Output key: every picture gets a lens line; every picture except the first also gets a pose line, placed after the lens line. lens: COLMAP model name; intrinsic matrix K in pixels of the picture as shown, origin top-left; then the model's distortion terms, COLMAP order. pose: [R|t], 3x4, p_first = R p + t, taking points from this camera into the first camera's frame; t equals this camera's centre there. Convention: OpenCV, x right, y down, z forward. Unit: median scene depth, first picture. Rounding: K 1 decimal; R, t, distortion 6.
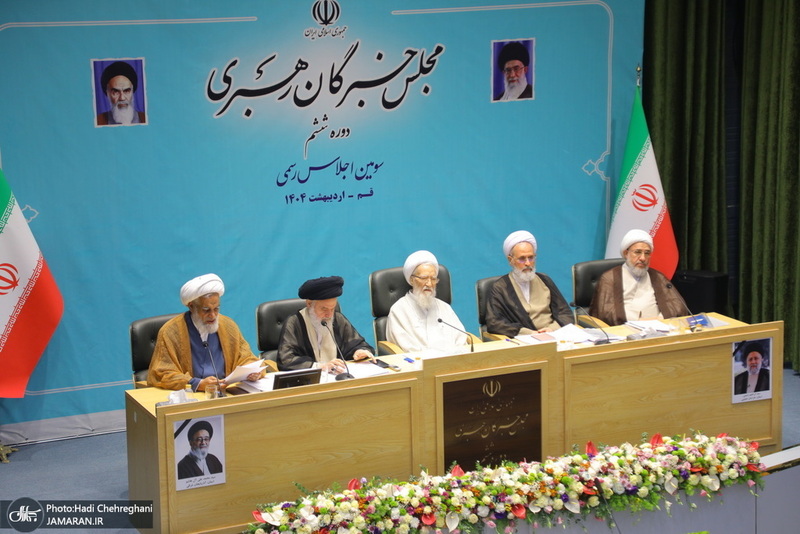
lens RADIAL K [[1817.6, 0, 394.4], [0, 1817.6, 286.2], [0, 0, 1]] dist [0.438233, 0.000000]
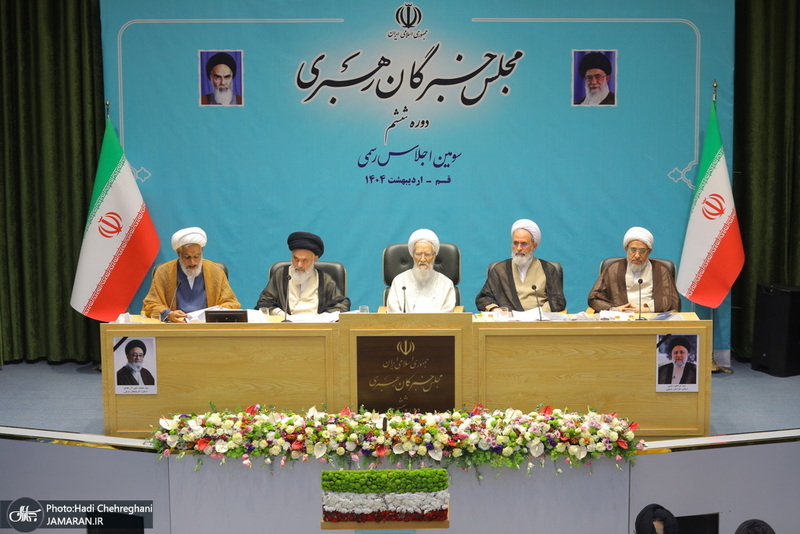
lens RADIAL K [[2001.4, 0, 400.2], [0, 2001.4, 270.5], [0, 0, 1]] dist [-0.225671, 0.000000]
pose [[0.902294, 0.088117, -0.422019, 0.530849], [-0.102012, 0.994729, -0.010406, 0.020674], [0.418878, 0.052440, 0.906527, -0.113985]]
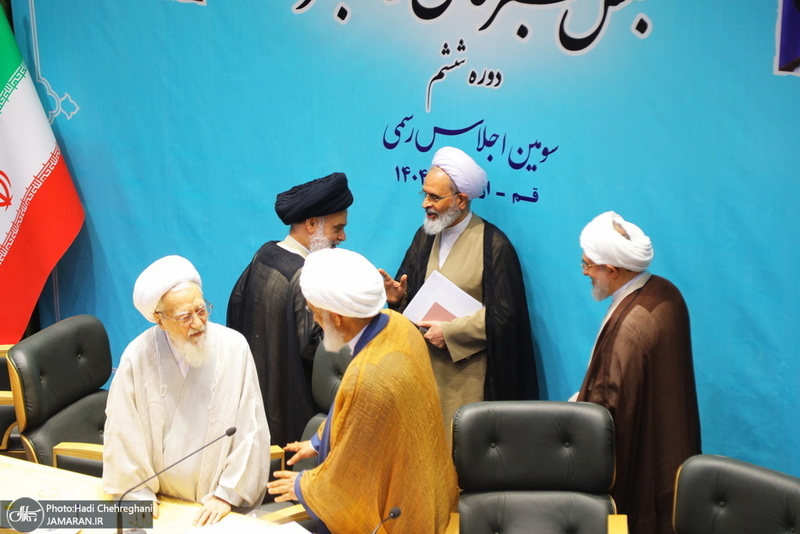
lens RADIAL K [[2201.6, 0, 400.7], [0, 2201.6, 272.0], [0, 0, 1]] dist [0.723696, 0.000000]
pose [[0.535815, 0.263723, -0.802092, 0.563111], [-0.181292, 0.963747, 0.195767, -0.170050], [0.824642, 0.040518, 0.564202, 0.665078]]
